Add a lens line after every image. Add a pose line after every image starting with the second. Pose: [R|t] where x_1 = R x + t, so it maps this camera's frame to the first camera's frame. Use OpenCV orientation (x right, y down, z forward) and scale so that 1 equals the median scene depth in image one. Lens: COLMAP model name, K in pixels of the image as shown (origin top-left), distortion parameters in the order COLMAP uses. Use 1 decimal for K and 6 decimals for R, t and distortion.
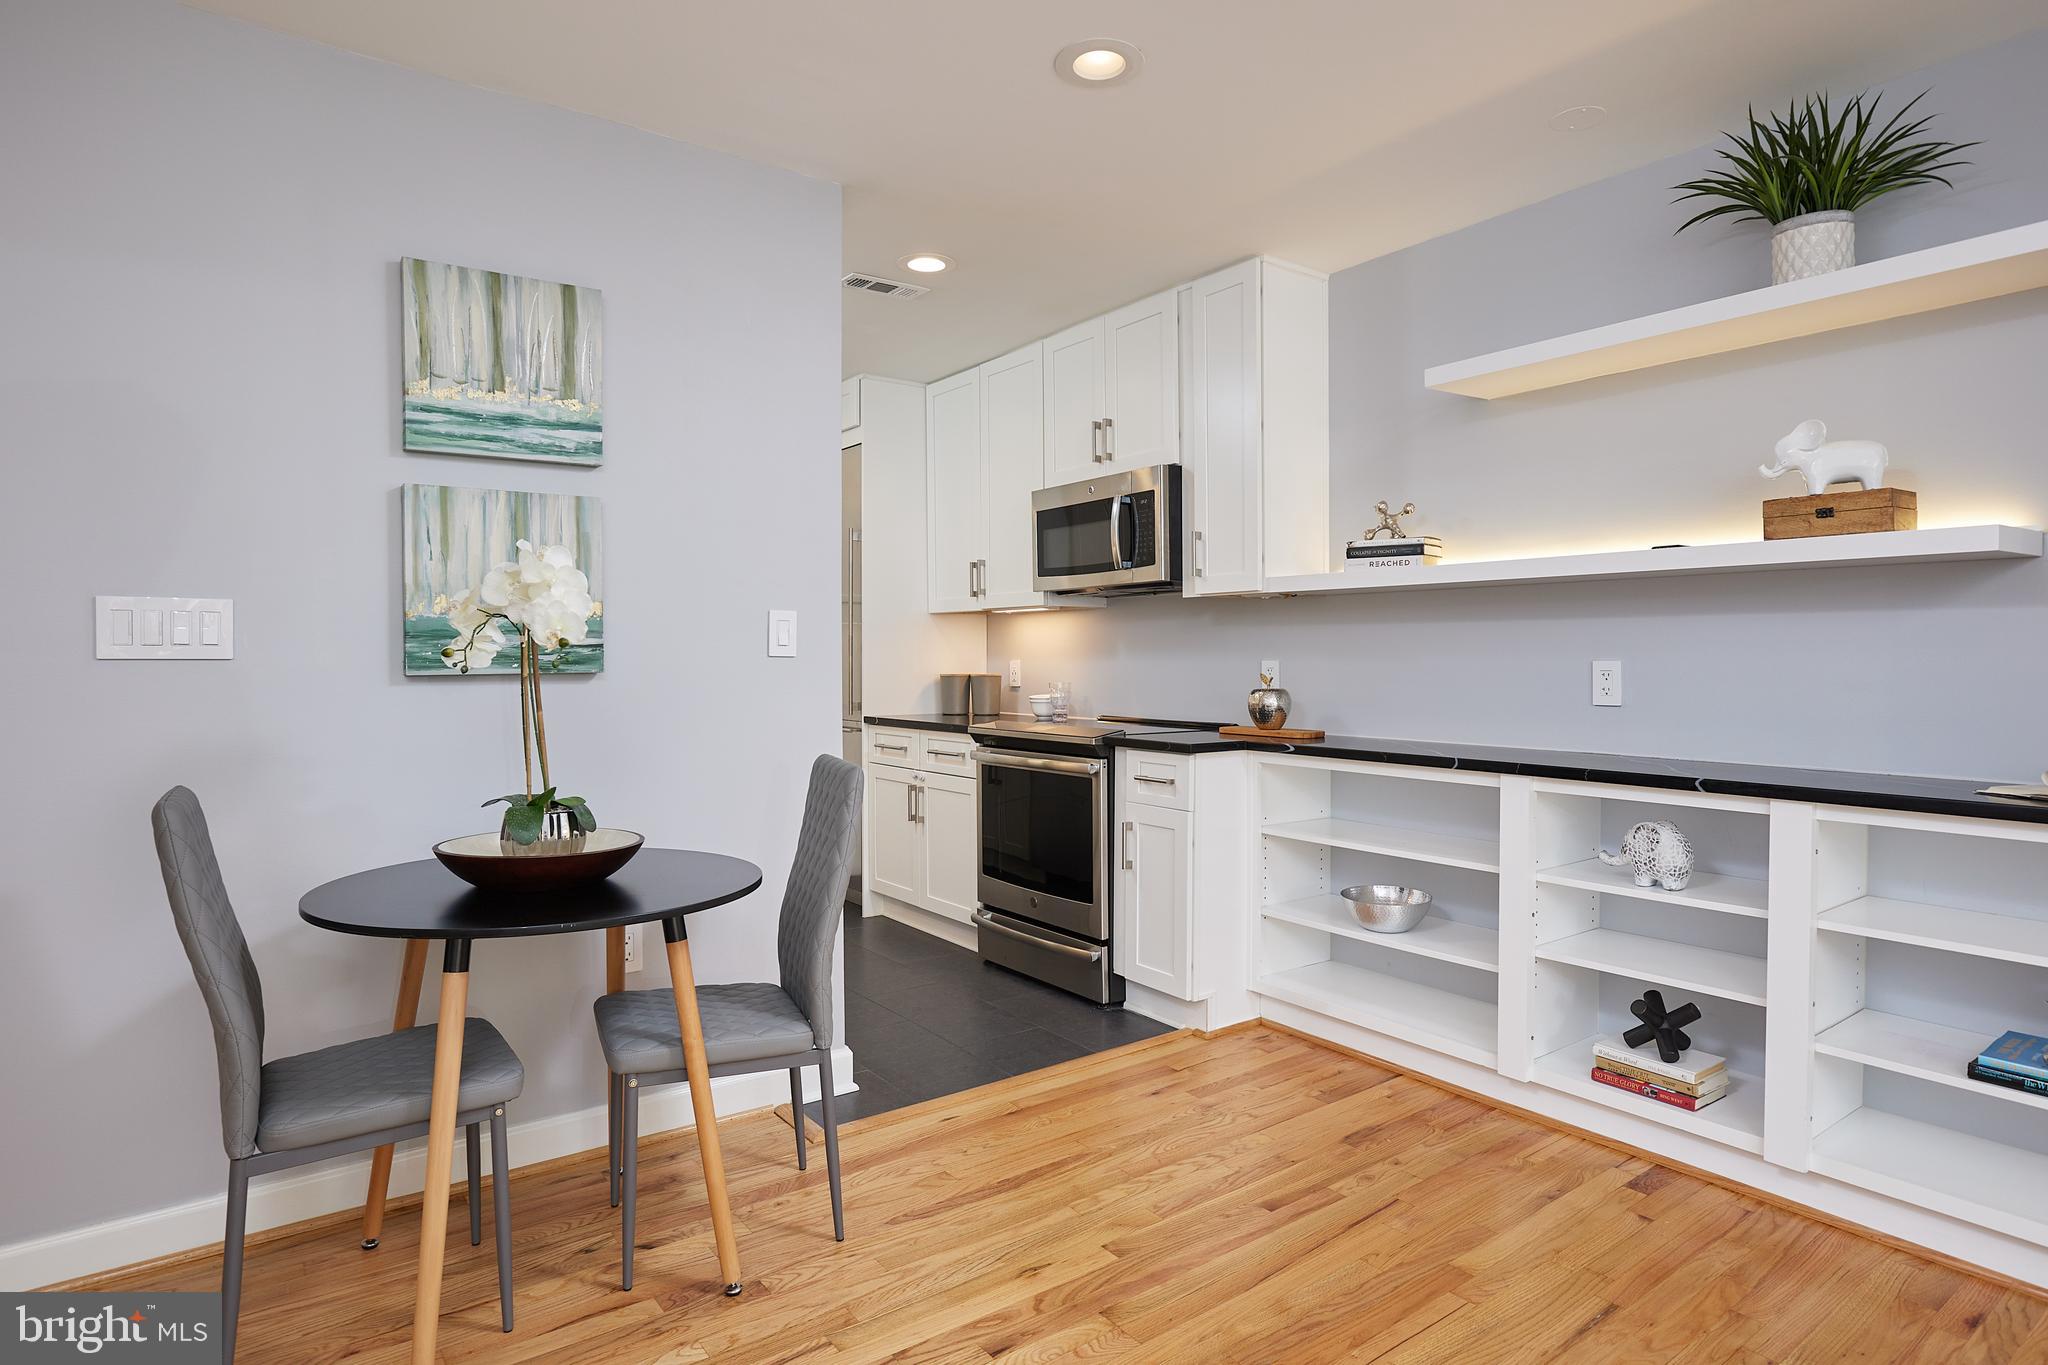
lens RADIAL K [[1121.9, 0, 1040.3], [0, 1121.9, 668.9], [0, 0, 1]] dist [-0.018405, 0.000019]
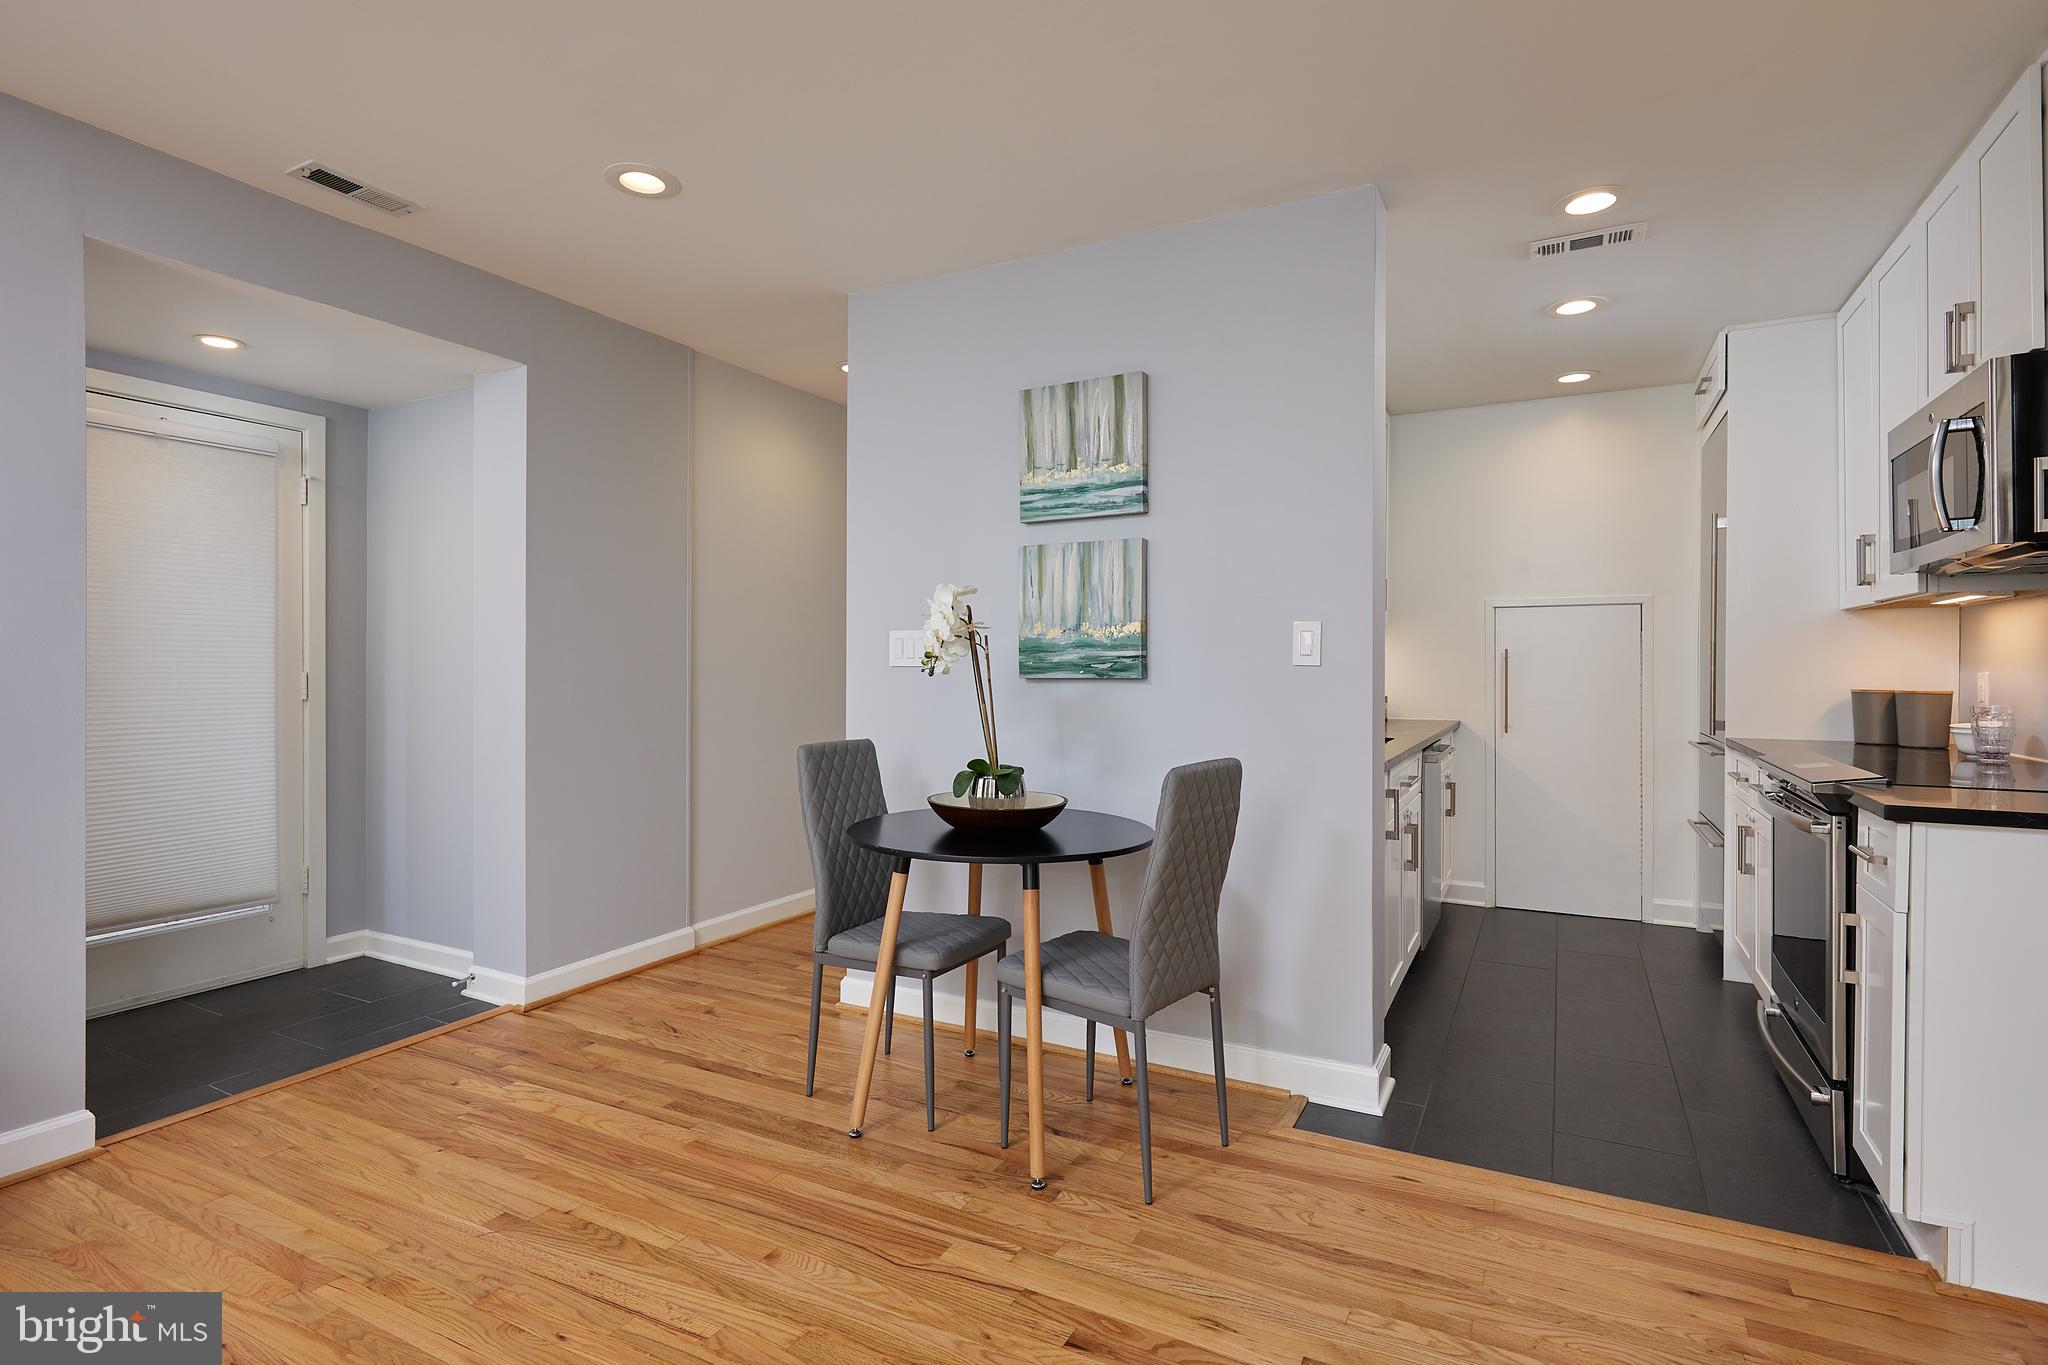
lens RADIAL K [[1002.4, 0, 1031.3], [0, 1002.4, 670.4], [0, 0, 1]] dist [-0.003846, 0.003219]
pose [[0.431450, 0.005962, -0.902117, 0.571118], [-0.011735, 0.999931, 0.000996, -0.005360], [0.902061, 0.010156, 0.431490, 0.416460]]
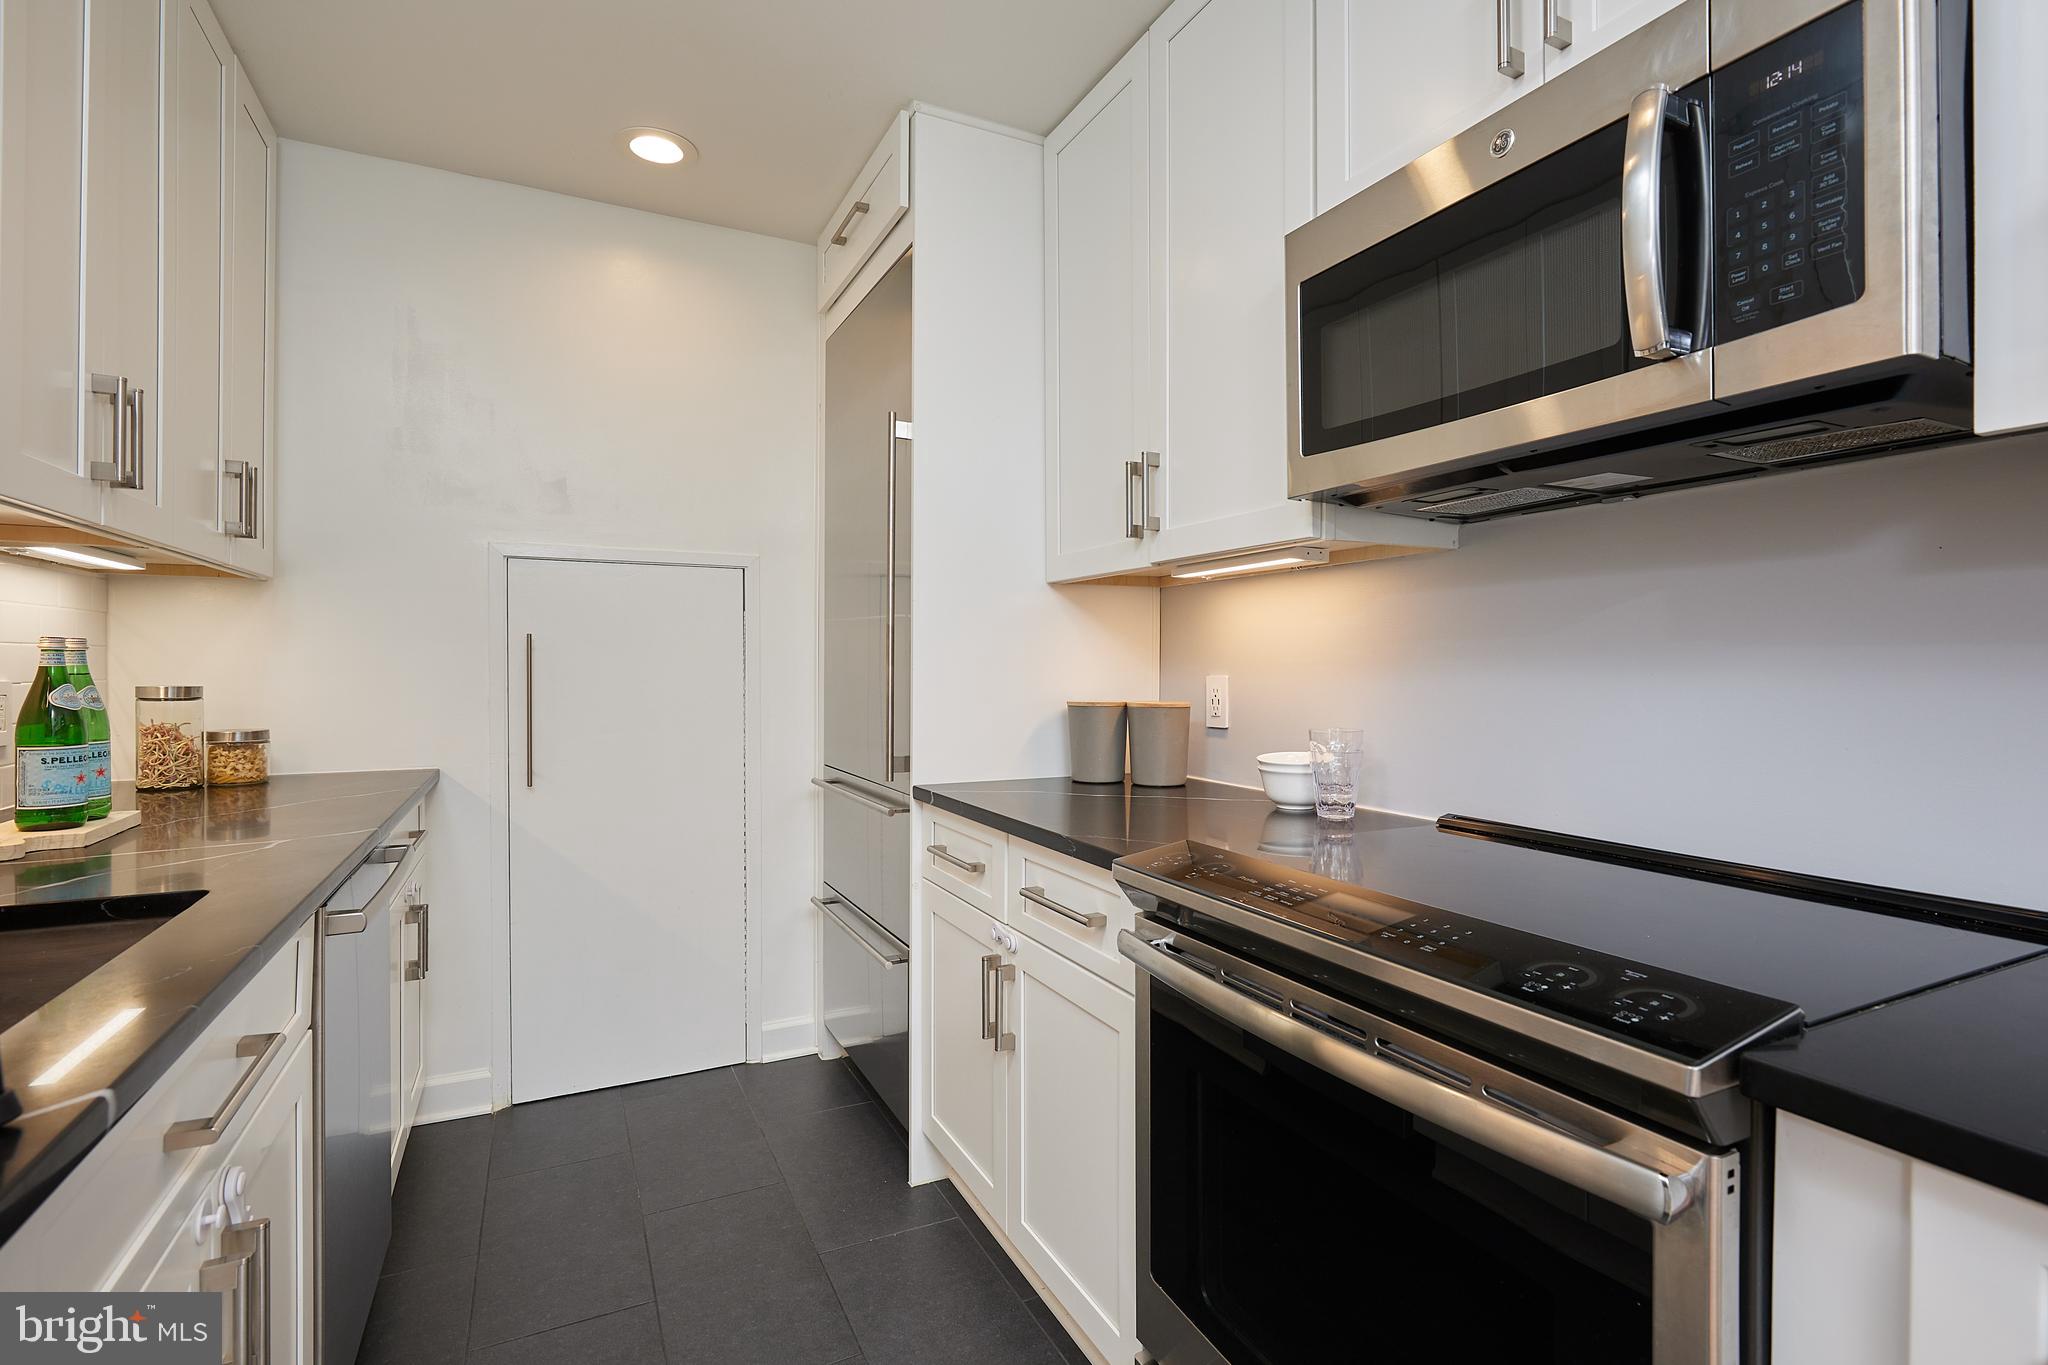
lens RADIAL K [[965.3, 0, 1026.0], [0, 965.3, 667.0], [0, 0, 1]] dist [-0.007136, 0.001659]
pose [[0.984272, 0.004938, -0.176588, -0.061907], [-0.006878, 0.999923, -0.010376, -0.012859], [0.176523, 0.011428, 0.984230, 1.145004]]
